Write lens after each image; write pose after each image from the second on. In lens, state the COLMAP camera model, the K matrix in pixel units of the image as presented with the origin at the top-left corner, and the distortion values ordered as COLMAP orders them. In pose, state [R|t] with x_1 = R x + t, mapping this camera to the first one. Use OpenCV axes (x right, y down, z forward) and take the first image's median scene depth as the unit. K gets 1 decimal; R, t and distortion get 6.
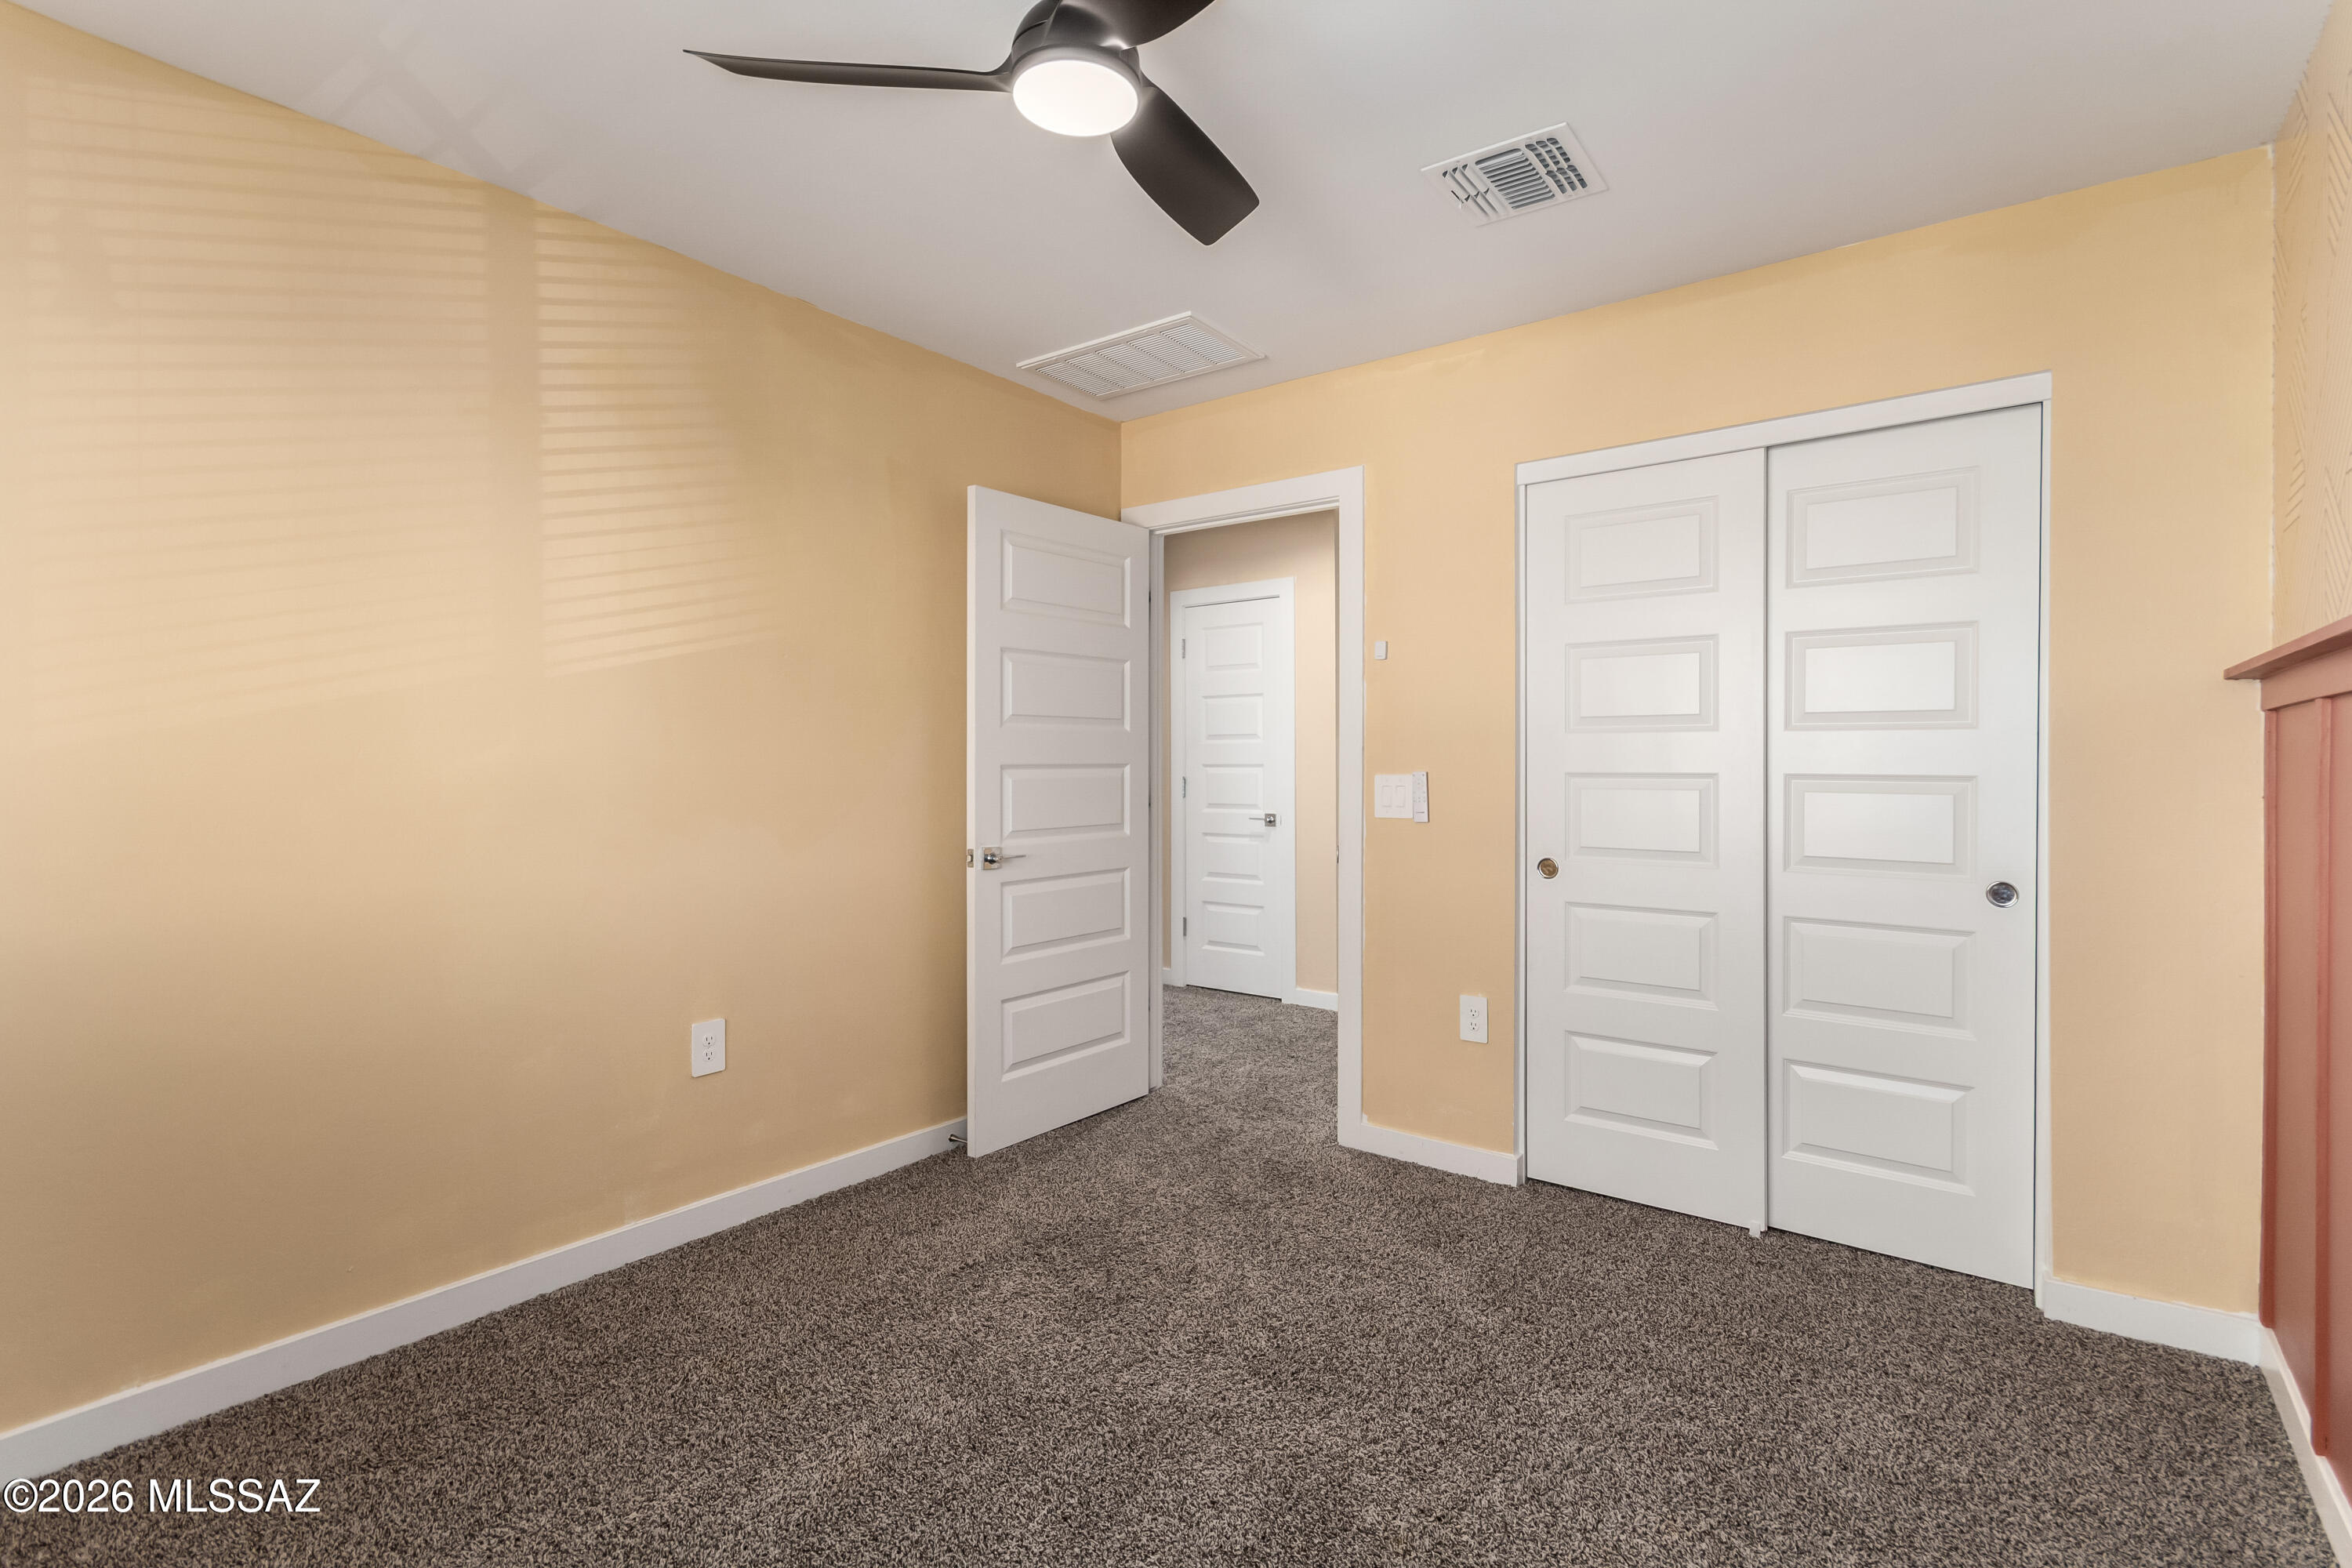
lens RADIAL K [[1097.0, 0, 1176.0], [0, 1097.0, 784.0], [0, 0, 1]] dist [0.002409, 0.000484]
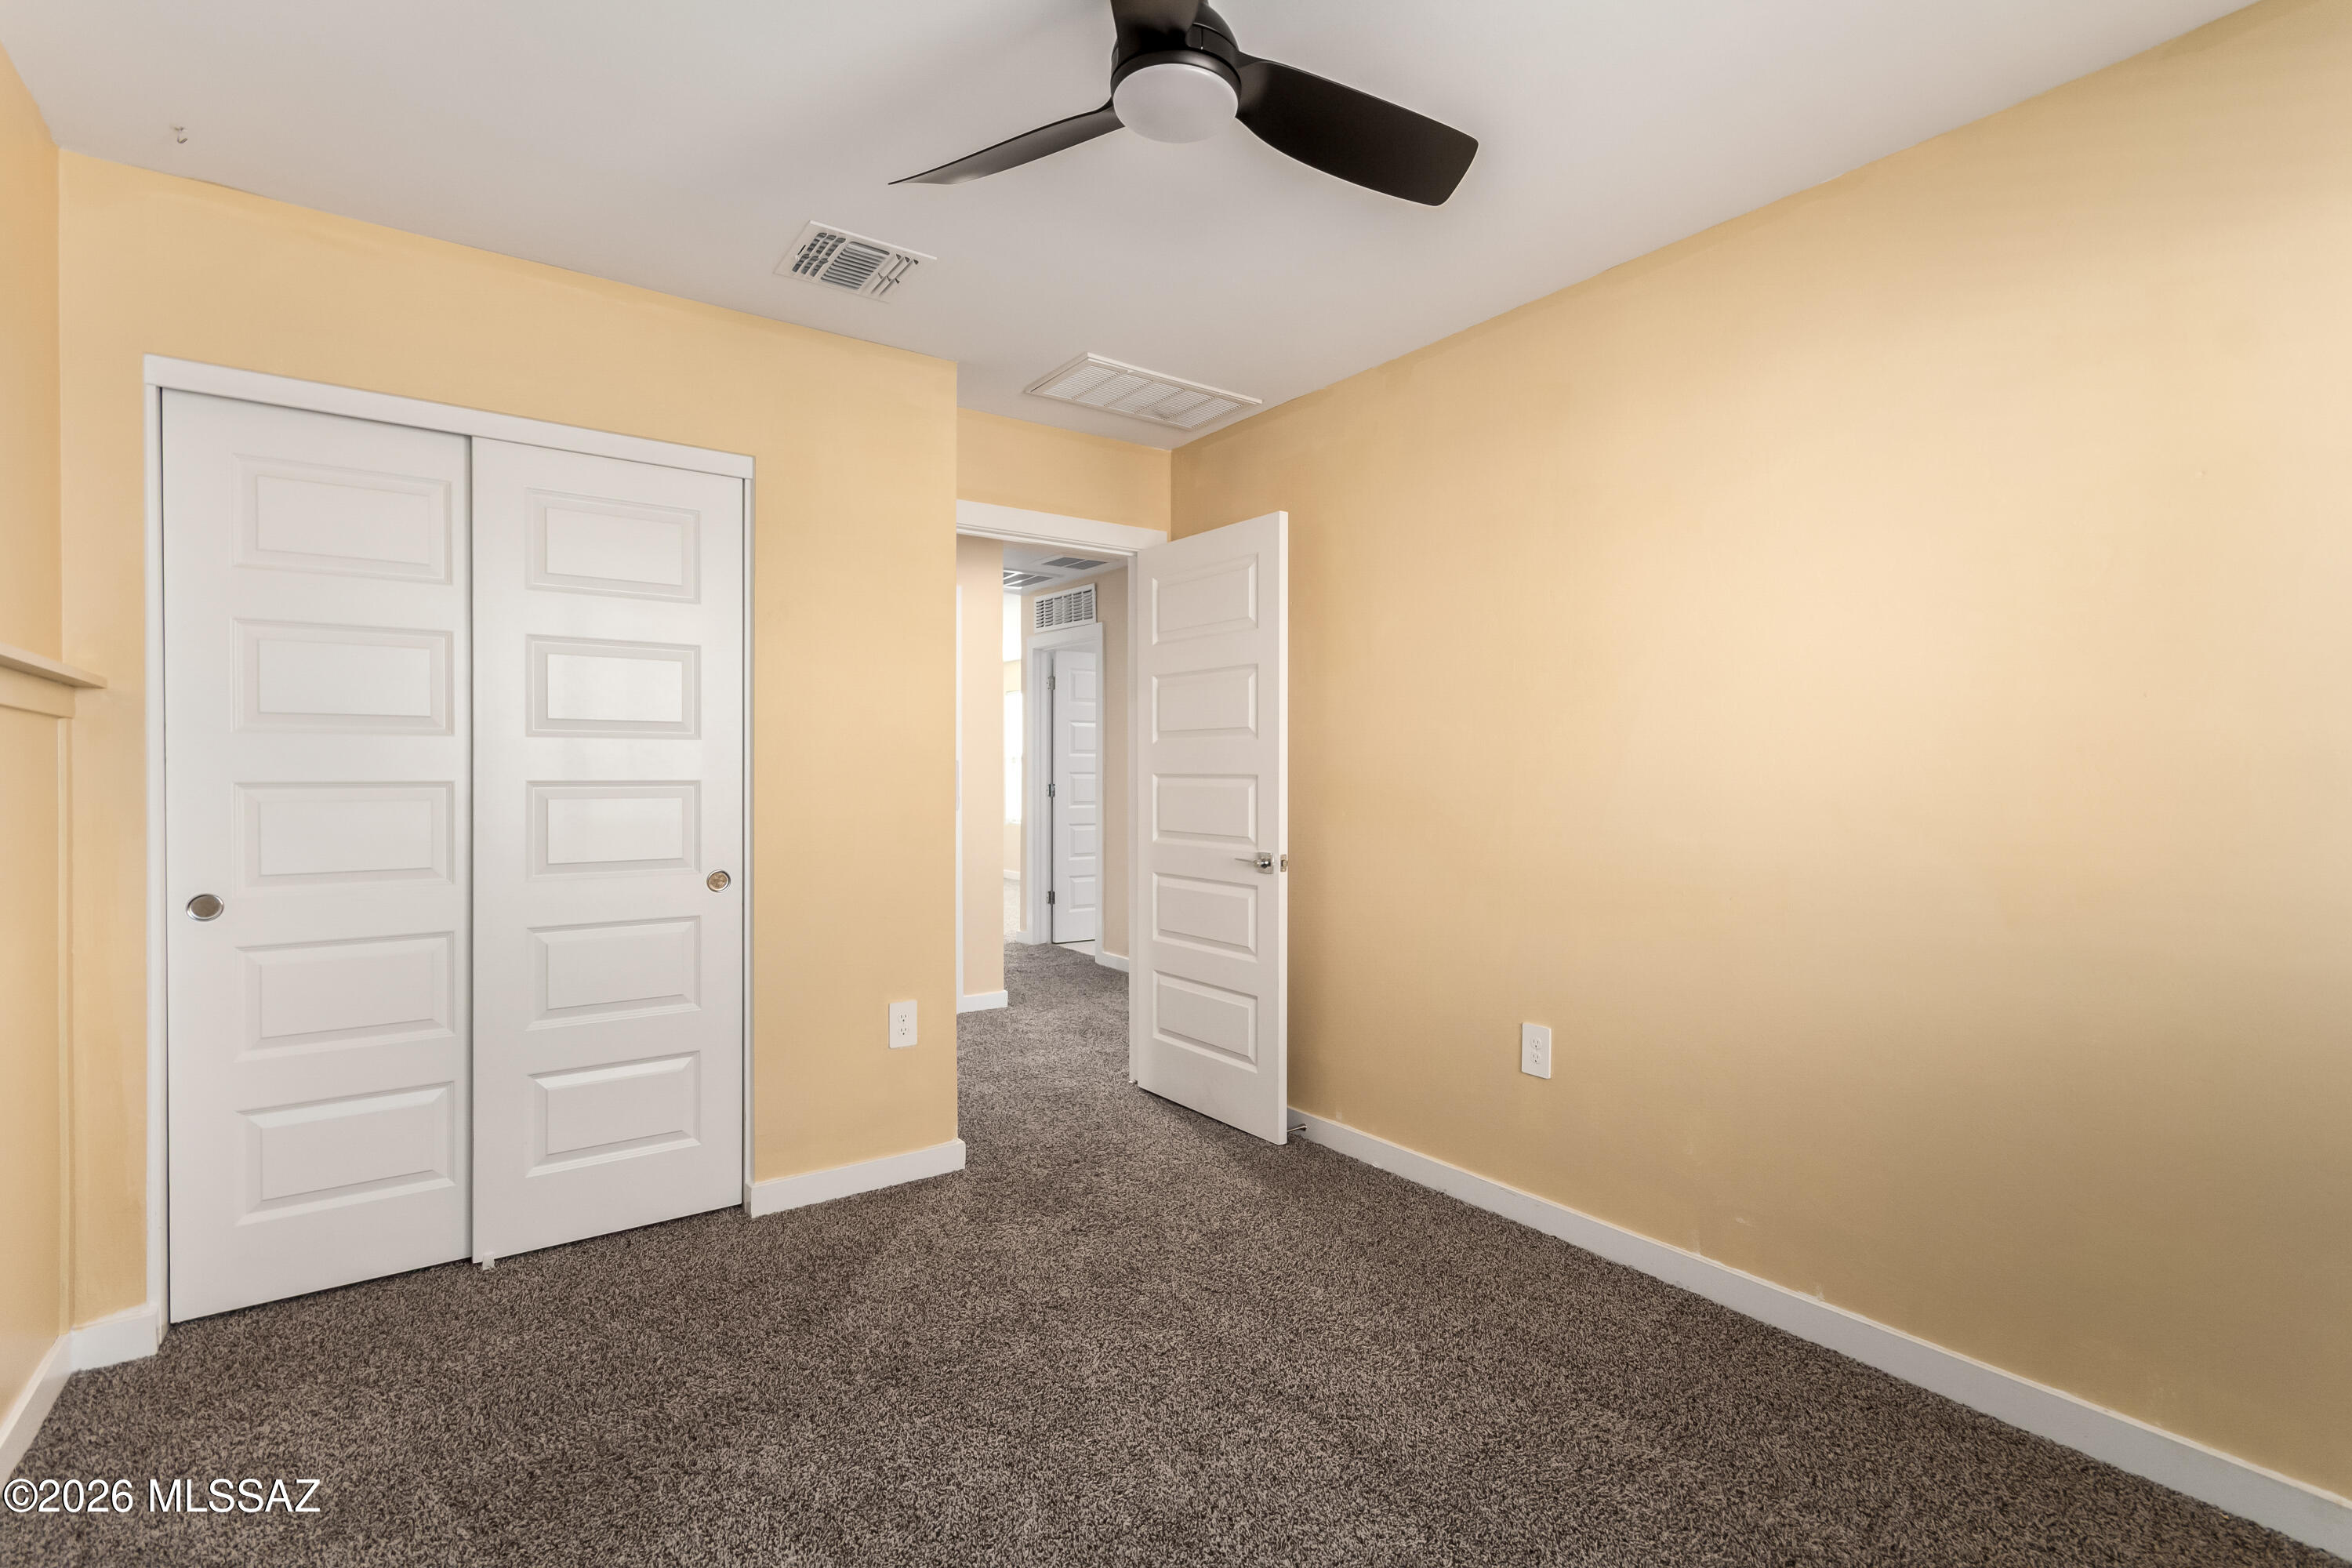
lens RADIAL K [[1097.0, 0, 1176.0], [0, 1097.0, 784.0], [0, 0, 1]] dist [0.002409, 0.000484]
pose [[0.289782, -0.008312, 0.957057, -0.249130], [0.013267, 0.999901, 0.004667, -0.003480], [-0.957001, 0.011345, 0.289864, 0.184169]]
